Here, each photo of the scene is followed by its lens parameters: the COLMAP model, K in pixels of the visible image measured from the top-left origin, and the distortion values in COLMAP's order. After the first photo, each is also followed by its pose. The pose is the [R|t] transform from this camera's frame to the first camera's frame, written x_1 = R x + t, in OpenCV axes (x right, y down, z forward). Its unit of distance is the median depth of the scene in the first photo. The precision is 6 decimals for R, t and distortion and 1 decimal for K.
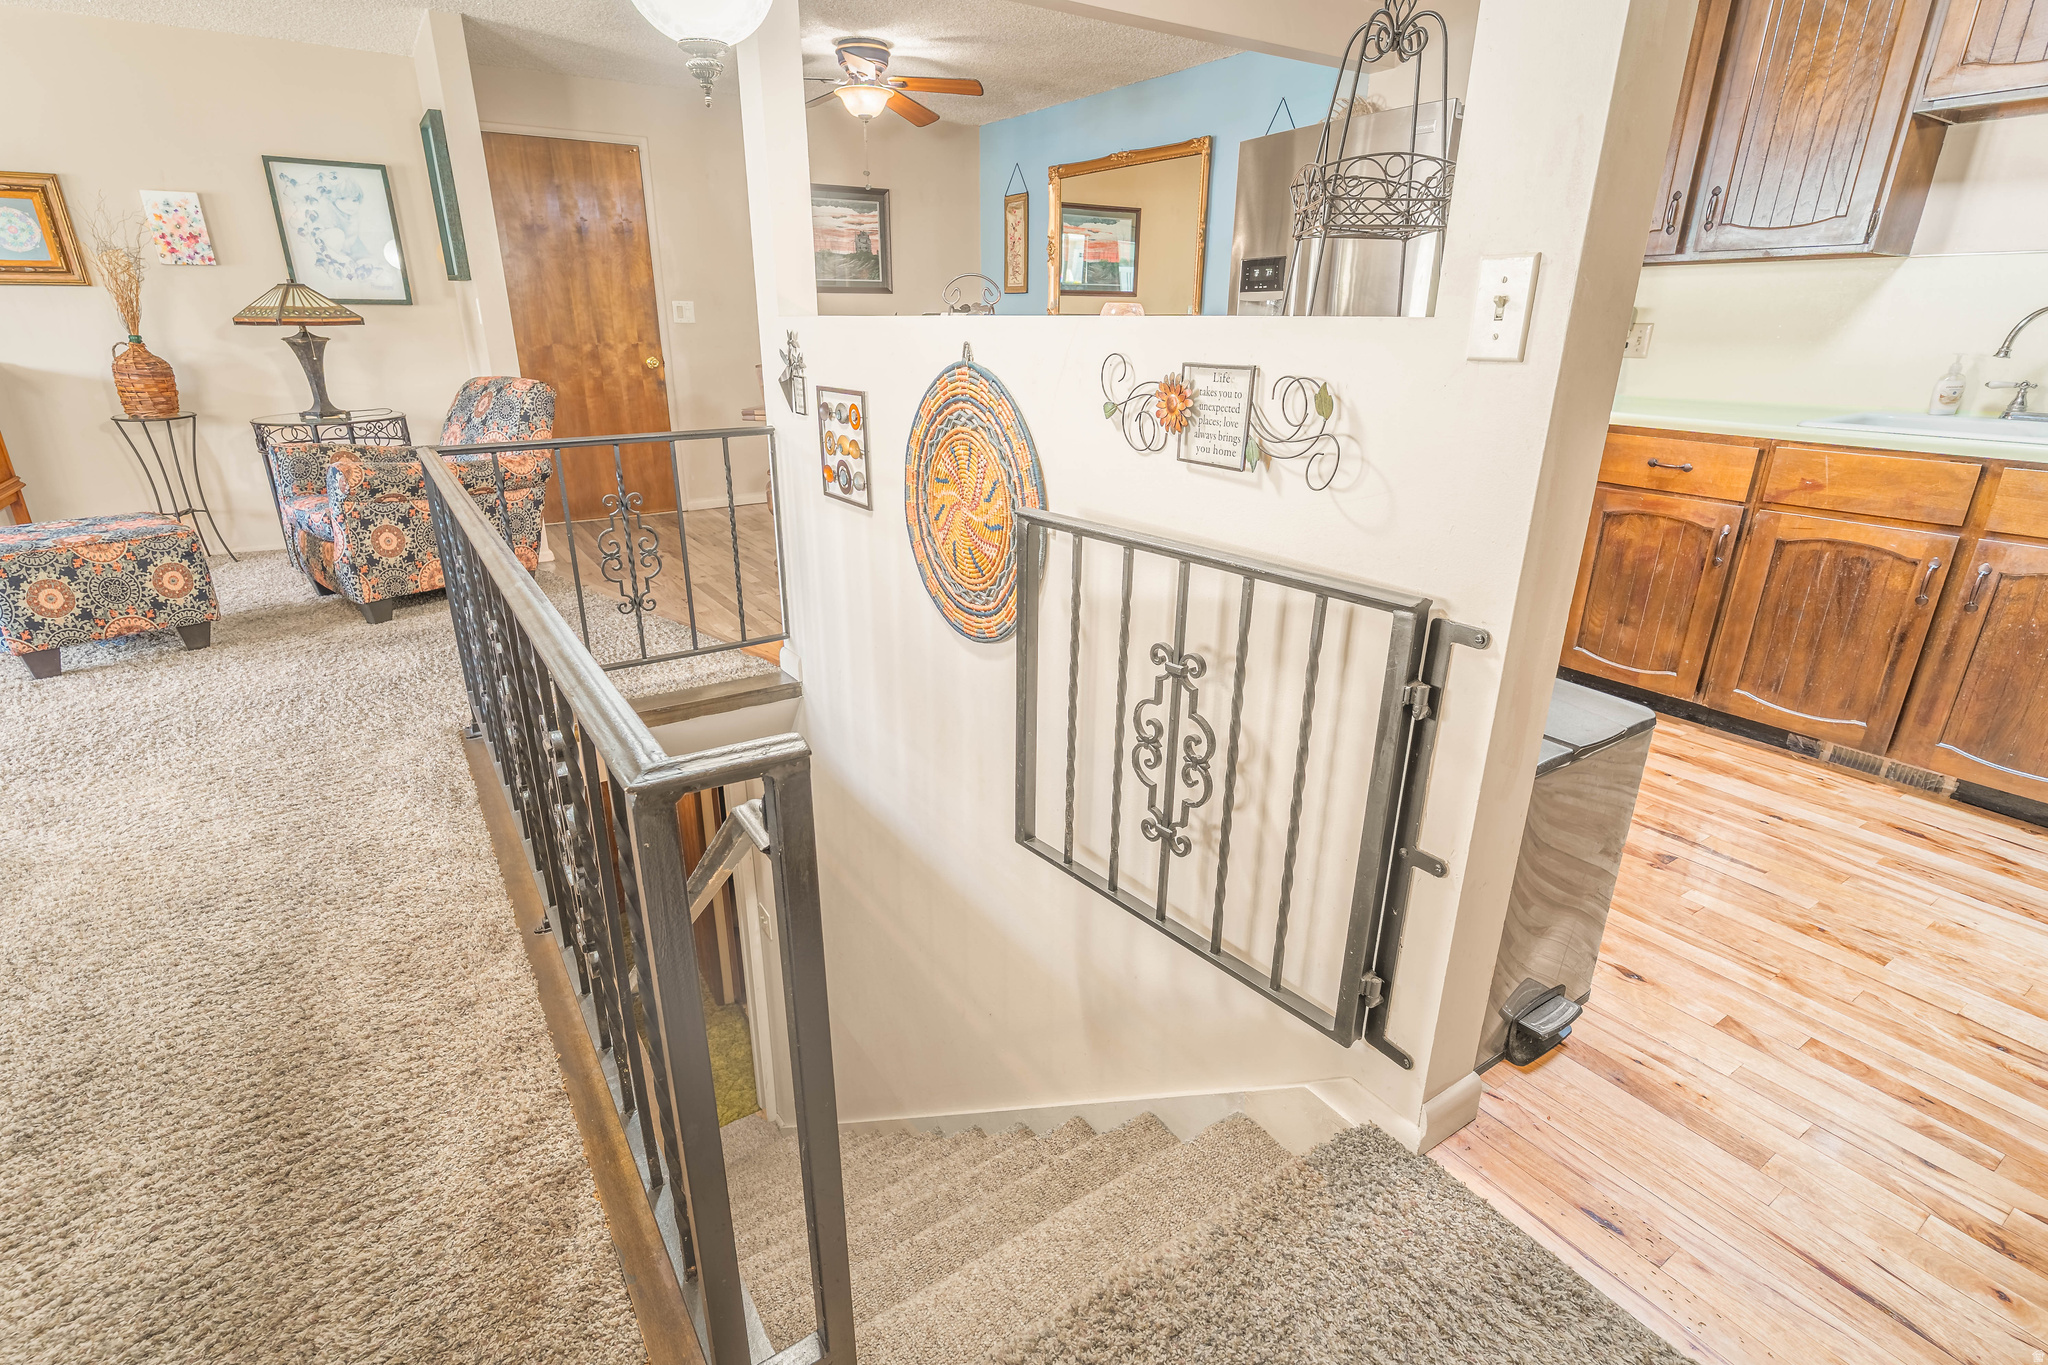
lens RADIAL K [[979.4, 0, 1024.0], [0, 979.4, 682.5], [0, 0, 1]] dist [0.002653, 0.000797]
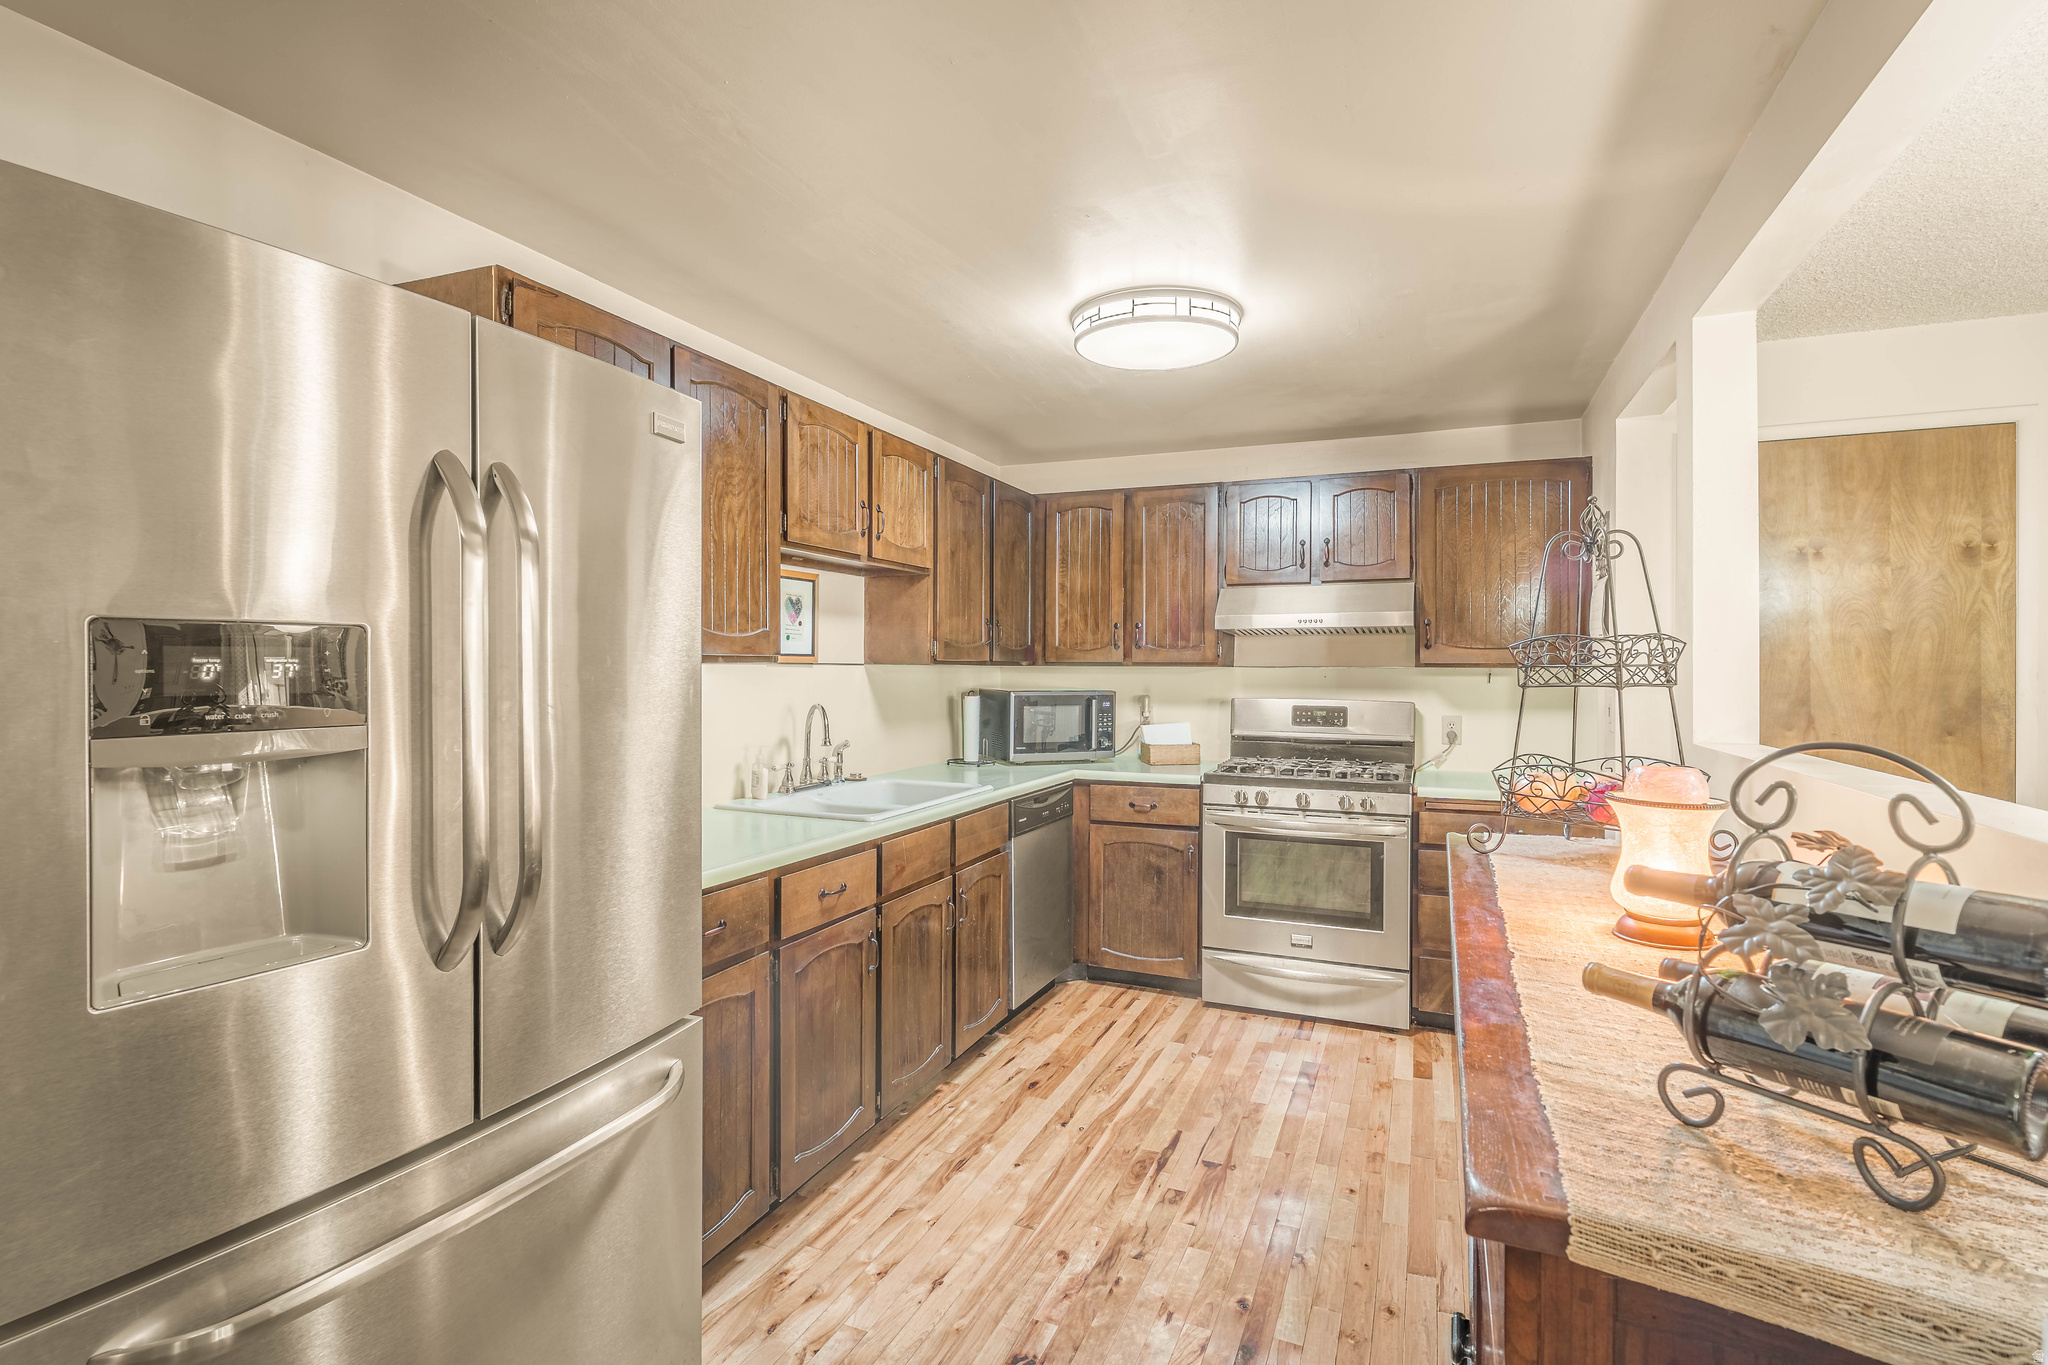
lens RADIAL K [[979.4, 0, 1024.0], [0, 979.4, 682.5], [0, 0, 1]] dist [0.002653, 0.000797]
pose [[-0.554641, -0.006779, 0.832062, -0.090008], [0.283170, 0.938744, 0.196405, -0.294575], [-0.782425, 0.344549, -0.518746, 0.713007]]
